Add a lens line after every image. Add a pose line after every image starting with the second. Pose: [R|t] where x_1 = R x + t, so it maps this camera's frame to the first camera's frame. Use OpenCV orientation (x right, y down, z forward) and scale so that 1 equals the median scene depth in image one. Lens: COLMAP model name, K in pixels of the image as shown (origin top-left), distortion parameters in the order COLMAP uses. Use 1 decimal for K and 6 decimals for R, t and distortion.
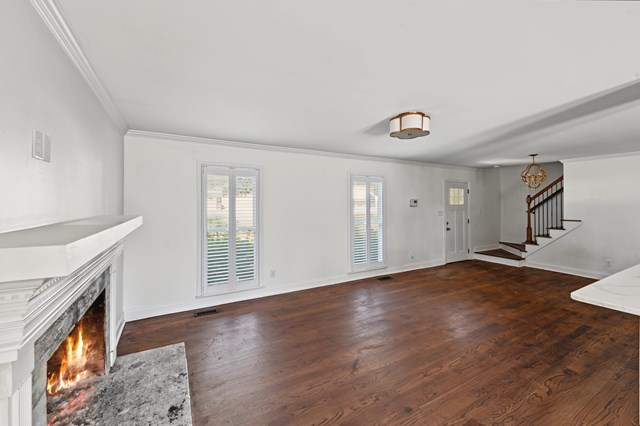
lens RADIAL K [[264.7, 0, 319.1], [0, 264.7, 201.8], [0, 0, 1]] dist [-0.000456, -0.000014]
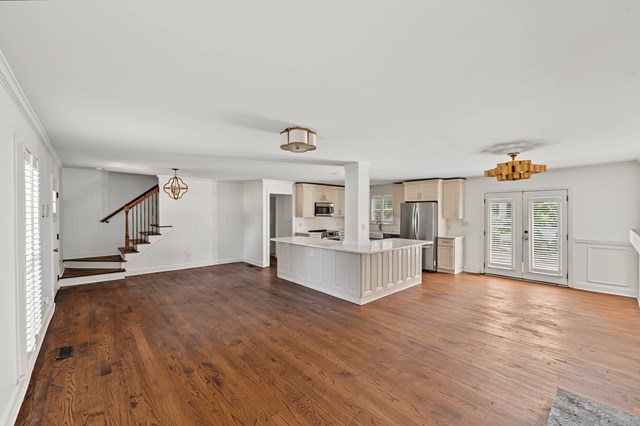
lens RADIAL K [[257.8, 0, 319.3], [0, 257.8, 214.3], [0, 0, 1]] dist [0.002373, -0.000158]
pose [[-0.218560, -0.005649, 0.975807, -0.390209], [-0.010149, 0.999942, 0.003515, 0.003896], [-0.975771, -0.009135, -0.218605, 0.642254]]
